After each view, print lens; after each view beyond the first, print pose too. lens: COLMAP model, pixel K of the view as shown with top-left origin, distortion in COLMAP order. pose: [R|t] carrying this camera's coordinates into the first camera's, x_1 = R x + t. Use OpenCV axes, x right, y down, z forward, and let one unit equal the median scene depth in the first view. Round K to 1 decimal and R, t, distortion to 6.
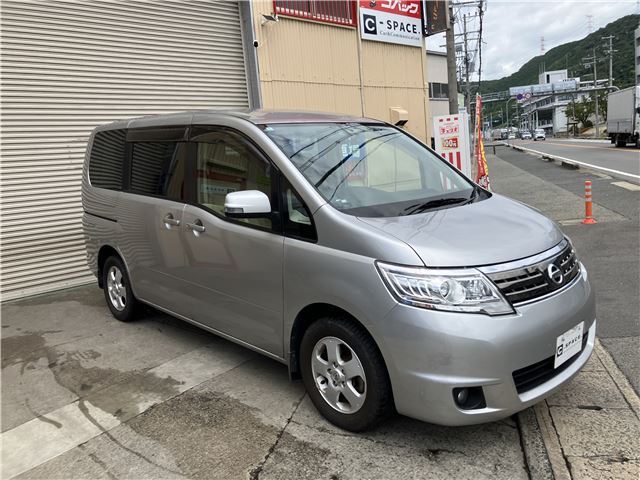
lens RADIAL K [[534.1, 0, 318.4], [0, 534.1, 230.2], [0, 0, 1]] dist [0.010445, 0.002092]
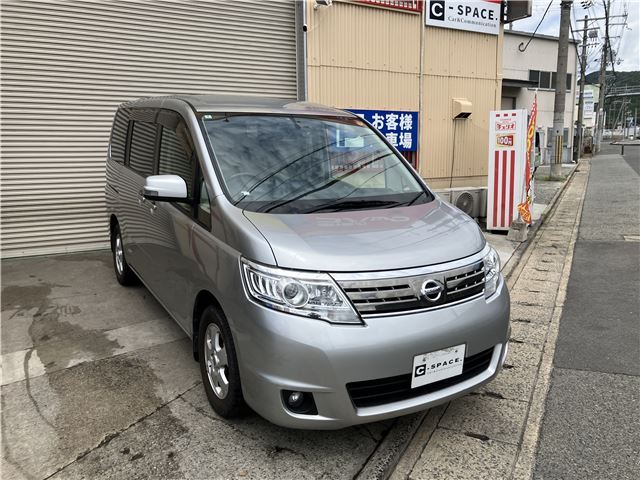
lens RADIAL K [[530.7, 0, 320.0], [0, 530.7, 240.5], [0, 0, 1]] dist [0.009209, 0.007599]
pose [[0.972997, 0.107705, -0.204150, 0.278505], [-0.096904, 0.993347, 0.062215, -0.030756], [0.209493, -0.040752, 0.976961, 0.028055]]
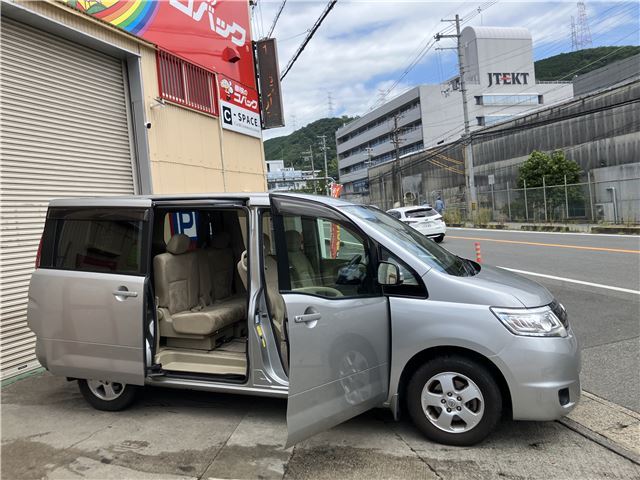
lens RADIAL K [[538.9, 0, 307.6], [0, 538.9, 240.3], [0, 0, 1]] dist [0.011467, 0.004111]
pose [[0.885627, -0.007639, 0.464334, -0.574912], [0.067840, 0.991267, -0.113084, 0.006429], [-0.459415, 0.131651, 0.878411, -0.013998]]
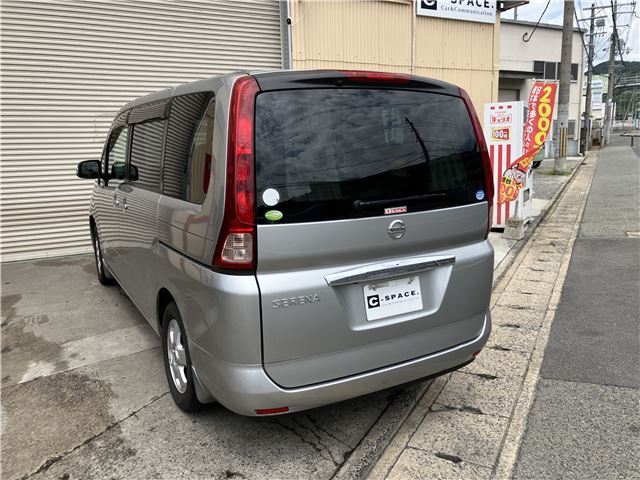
lens RADIAL K [[530.5, 0, 311.9], [0, 530.5, 247.2], [0, 0, 1]] dist [0.019613, -0.010391]
pose [[0.968510, 0.098659, -0.228593, 0.324105], [-0.081876, 0.993280, 0.081796, -0.043146], [0.235127, -0.060504, 0.970080, 0.092665]]
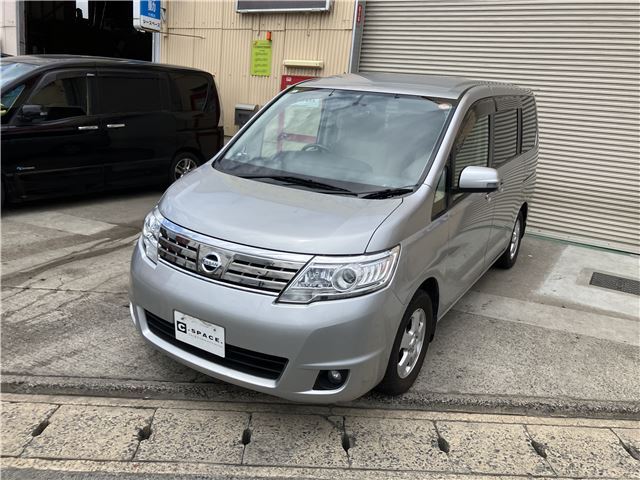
lens RADIAL K [[526.7, 0, 330.4], [0, 526.7, 241.7], [0, 0, 1]] dist [0.003530, 0.009575]
pose [[0.280263, 0.338879, -0.898116, 0.870033], [-0.235050, 0.931357, 0.278073, -0.175493], [0.930701, 0.133169, 0.340679, 0.562548]]
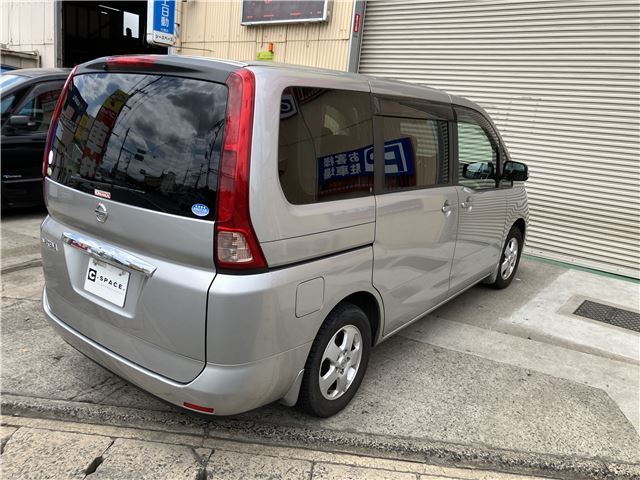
lens RADIAL K [[522.9, 0, 320.9], [0, 522.9, 242.6], [0, 0, 1]] dist [0.001704, 0.016828]
pose [[0.158116, 0.324025, -0.932742, 0.855811], [-0.228826, 0.930934, 0.284607, -0.211004], [0.960540, 0.168435, 0.221341, 0.783654]]
